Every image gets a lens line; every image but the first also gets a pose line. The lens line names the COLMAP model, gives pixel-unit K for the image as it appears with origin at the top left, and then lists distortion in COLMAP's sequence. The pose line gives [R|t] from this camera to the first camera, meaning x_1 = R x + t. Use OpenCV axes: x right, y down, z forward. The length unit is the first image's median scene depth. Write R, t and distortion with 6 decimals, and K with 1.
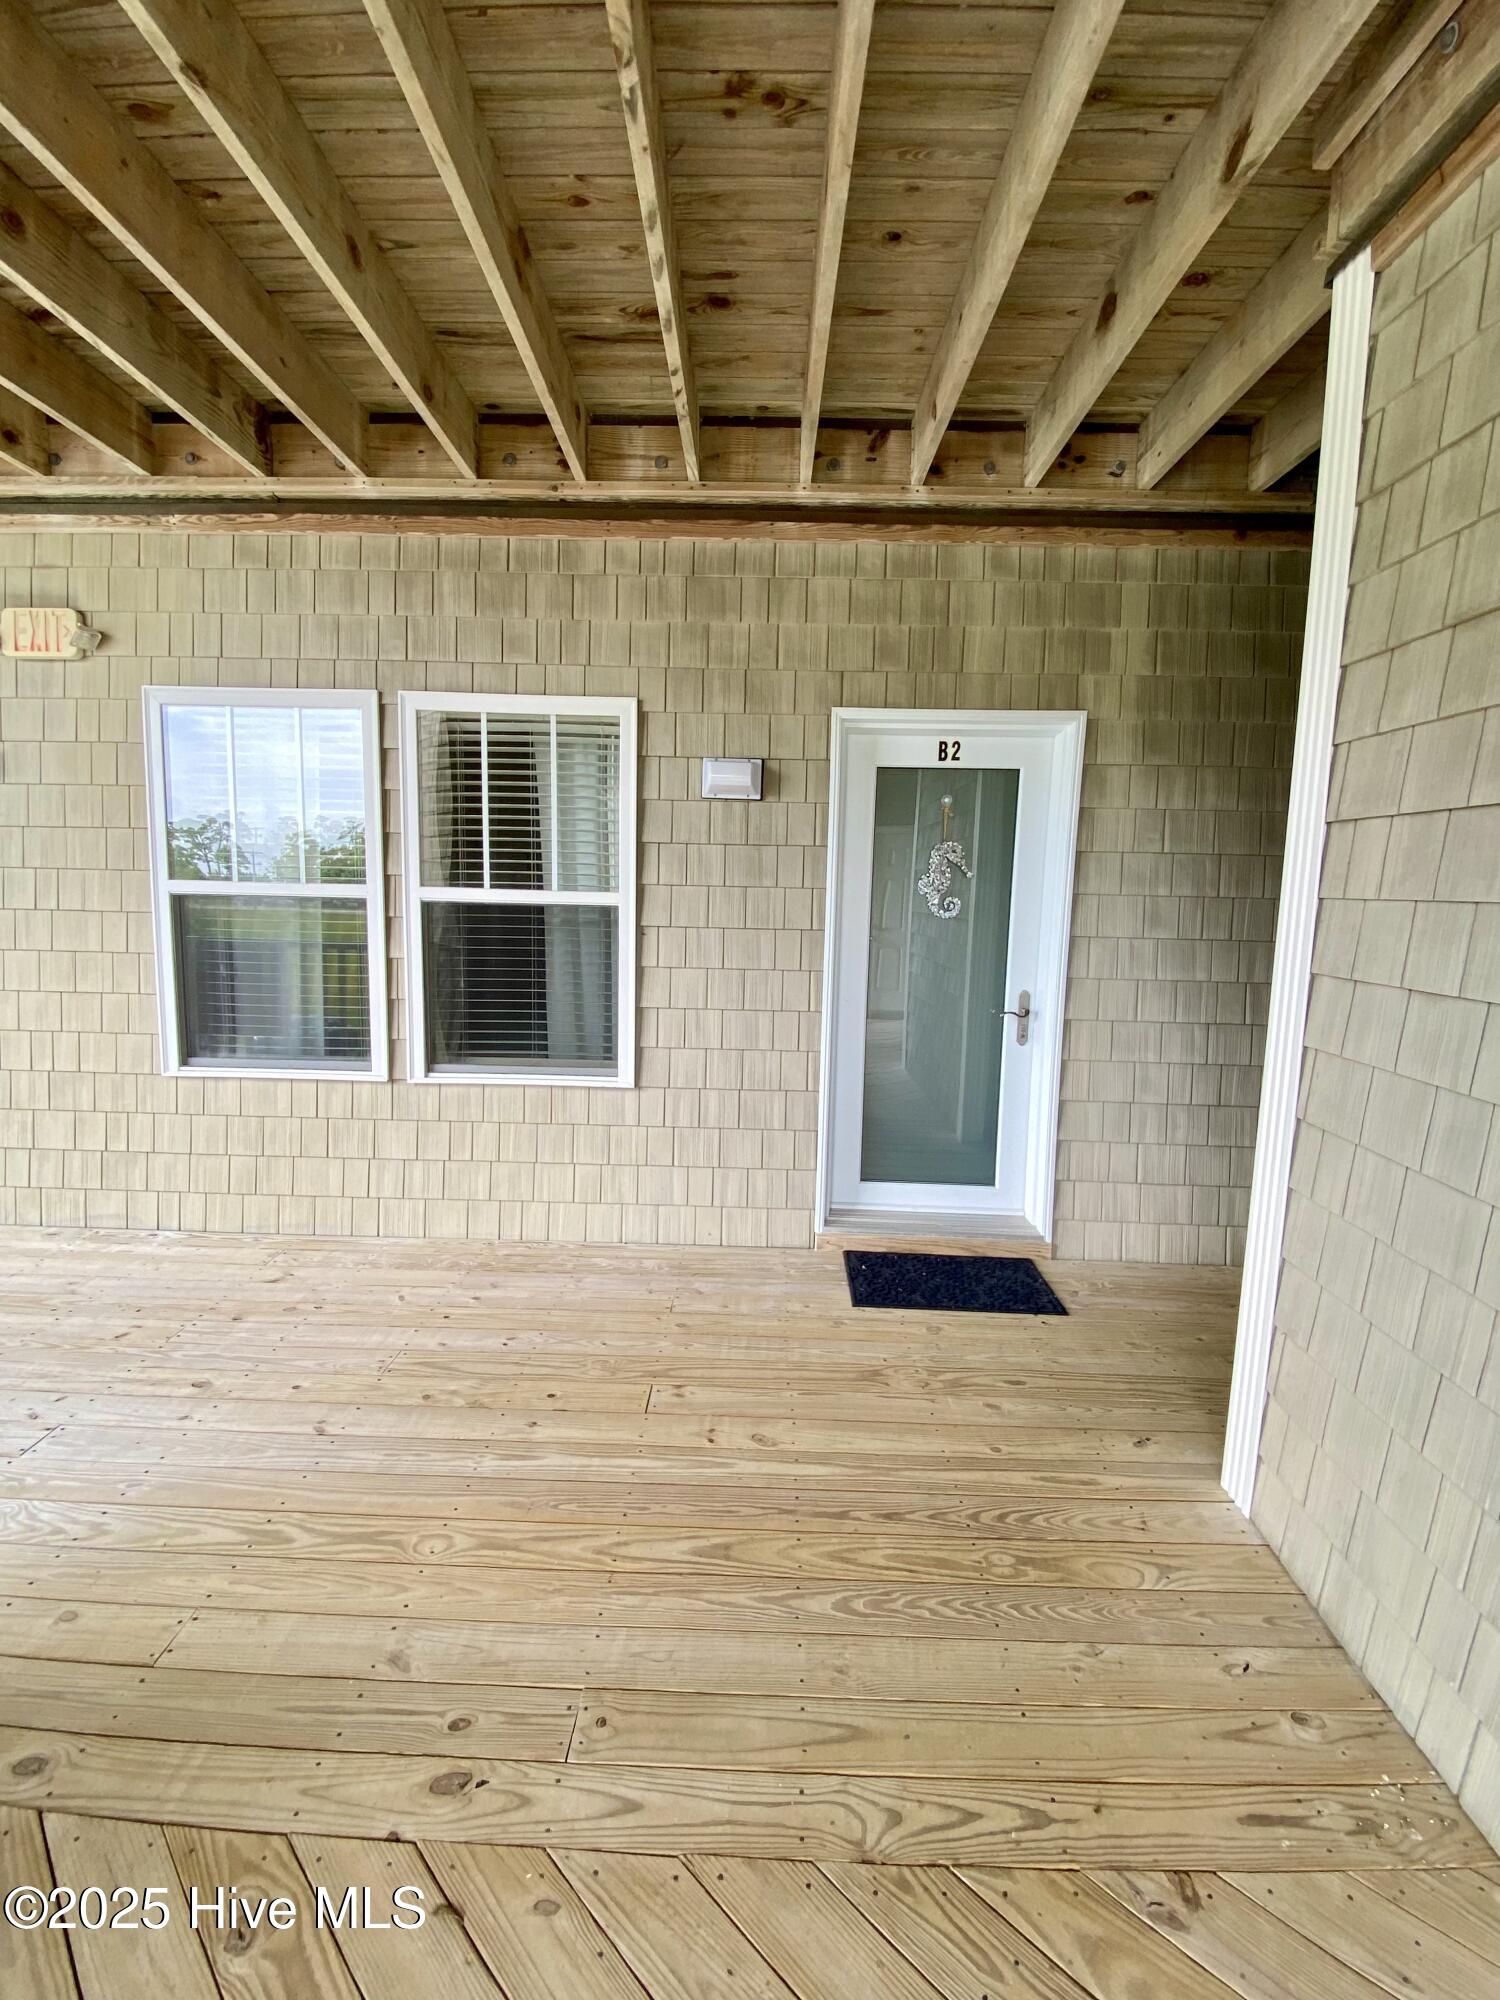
lens RADIAL K [[897.5, 0, 745.4], [0, 897.5, 997.2], [0, 0, 1]] dist [-0.001066, -0.000162]
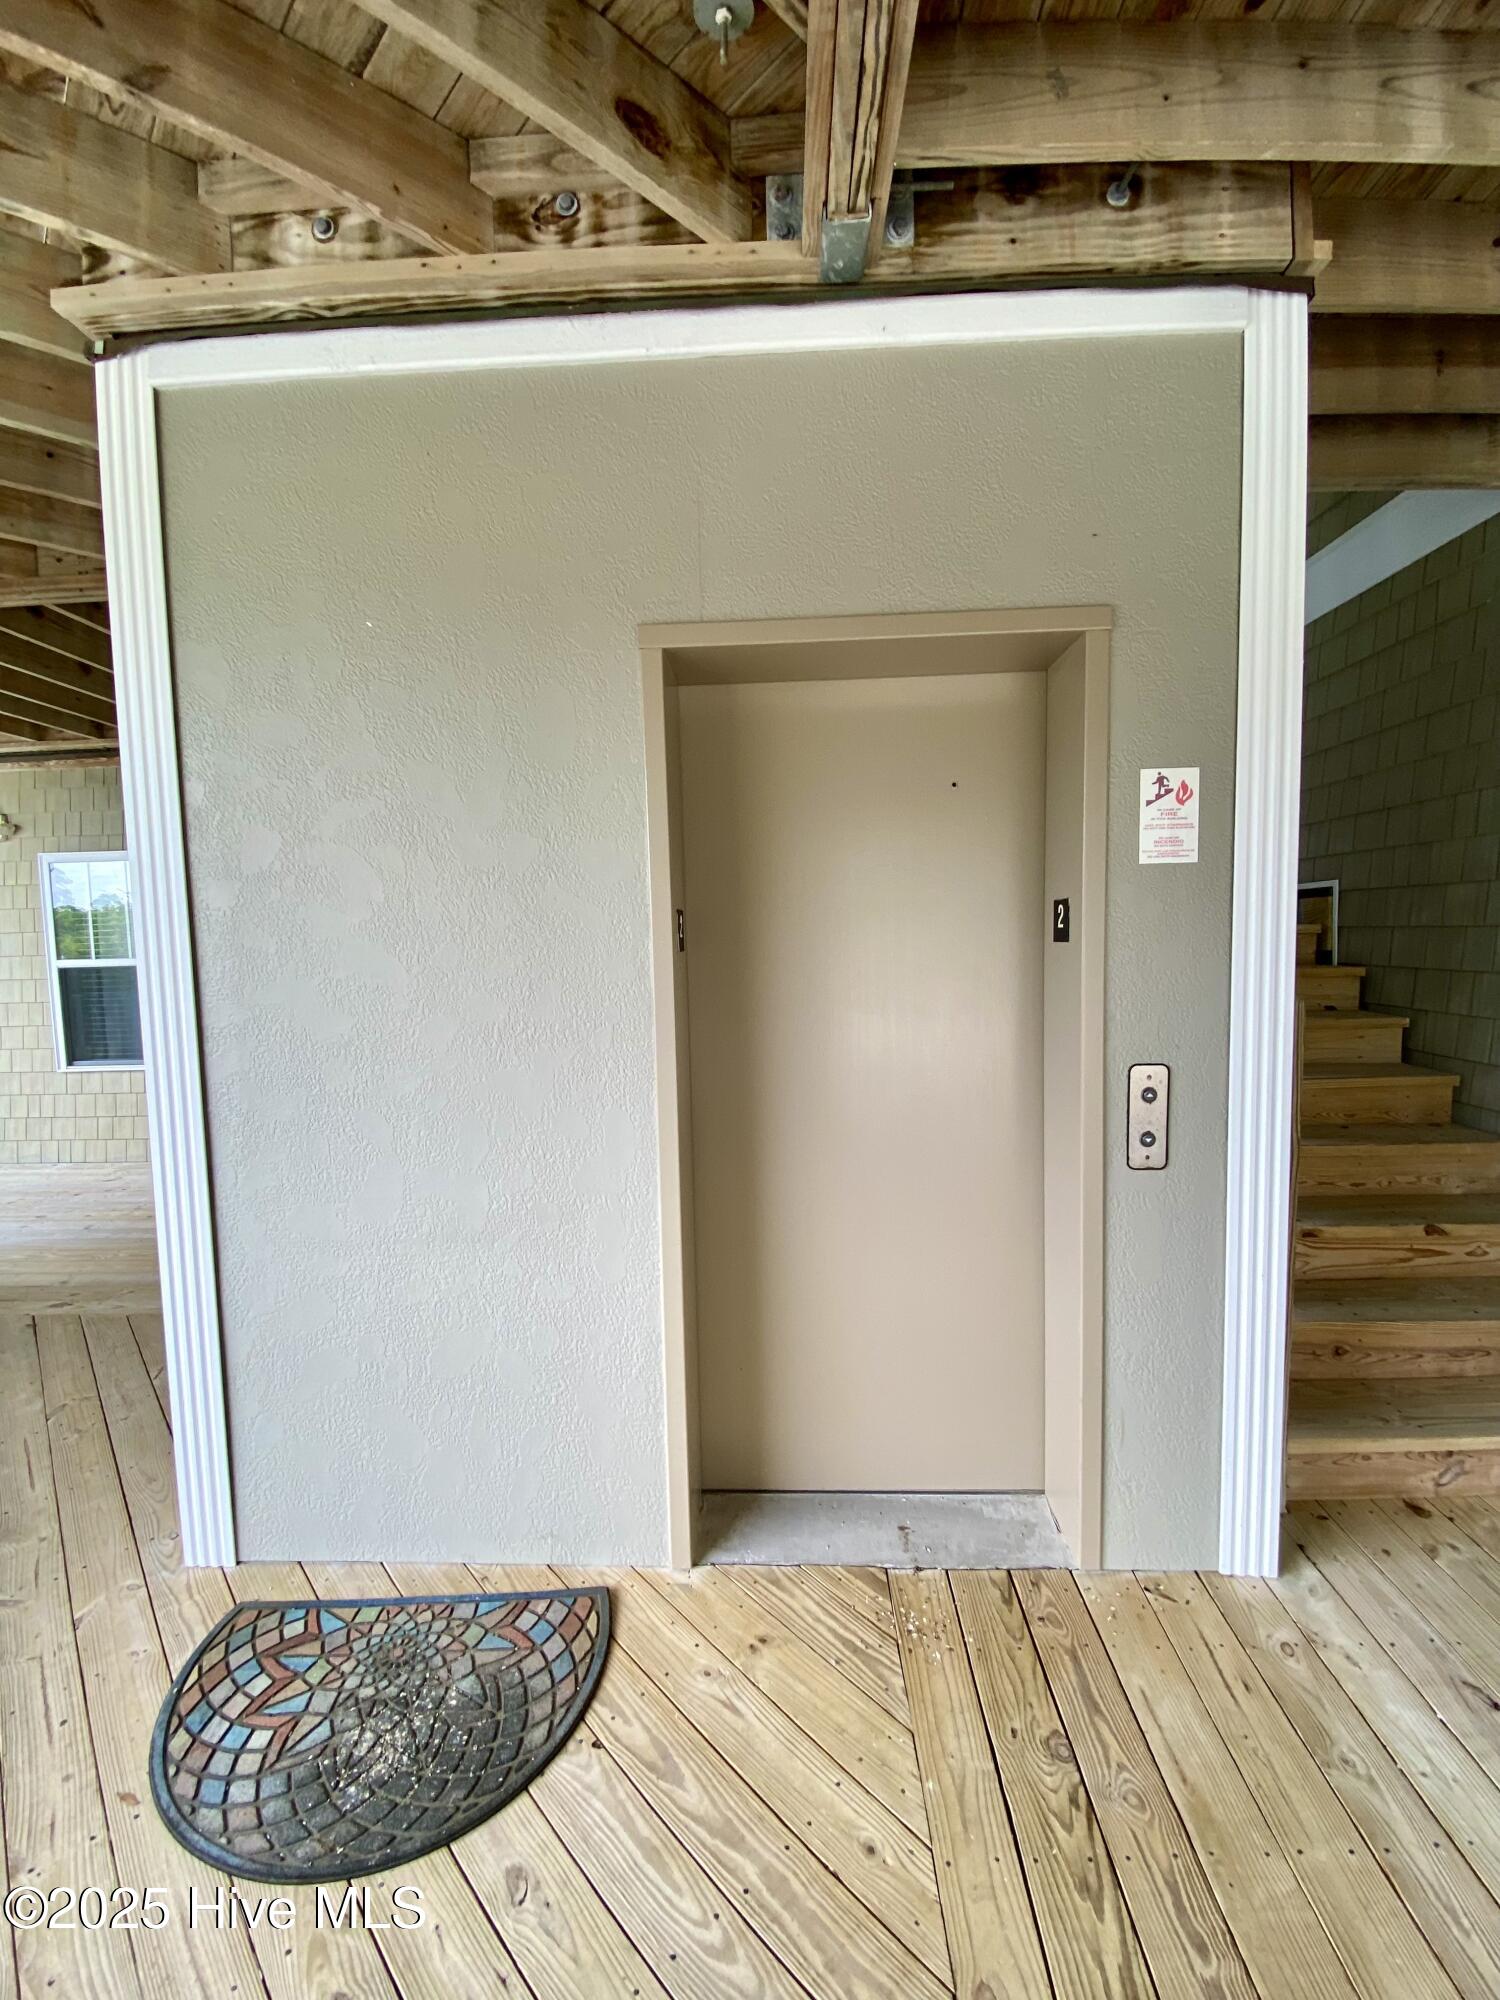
lens RADIAL K [[813.1, 0, 761.7], [0, 813.1, 998.1], [0, 0, 1]] dist [0.025543, -0.022196]
pose [[0.998756, -0.048400, -0.011979, 0.782383], [0.047820, 0.997854, -0.044721, 0.085526], [0.014118, 0.044092, 0.998928, -0.605726]]
